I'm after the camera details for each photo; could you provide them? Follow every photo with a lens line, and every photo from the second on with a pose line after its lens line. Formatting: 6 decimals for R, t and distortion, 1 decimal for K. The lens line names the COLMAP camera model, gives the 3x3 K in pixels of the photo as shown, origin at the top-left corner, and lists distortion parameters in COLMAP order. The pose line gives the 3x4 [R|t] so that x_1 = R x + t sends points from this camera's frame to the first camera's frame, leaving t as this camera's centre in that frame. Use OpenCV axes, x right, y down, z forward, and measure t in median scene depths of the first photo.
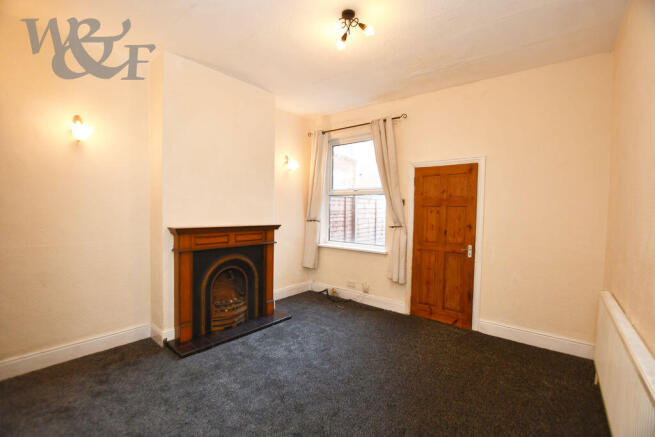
lens RADIAL K [[285.7, 0, 325.5], [0, 285.7, 218.3], [0, 0, 1]] dist [-0.026452, 0.002155]
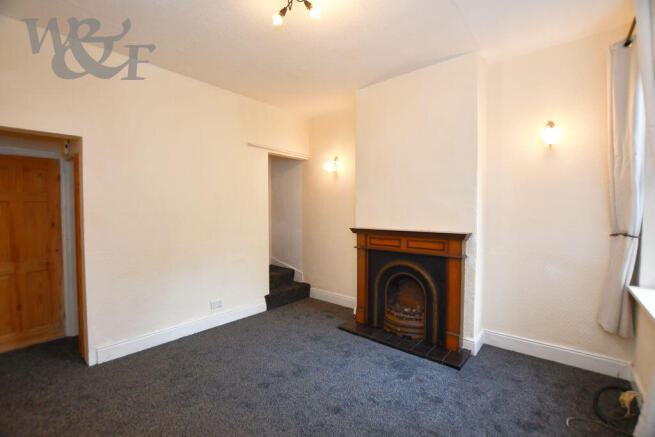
lens RADIAL K [[285.7, 0, 324.9], [0, 285.7, 218.1], [0, 0, 1]] dist [-0.026452, 0.002155]
pose [[-0.008610, 0.011482, -0.999897, 0.635644], [-0.023926, 0.999645, 0.011685, -0.018989], [0.999677, 0.024025, -0.008332, 0.753750]]
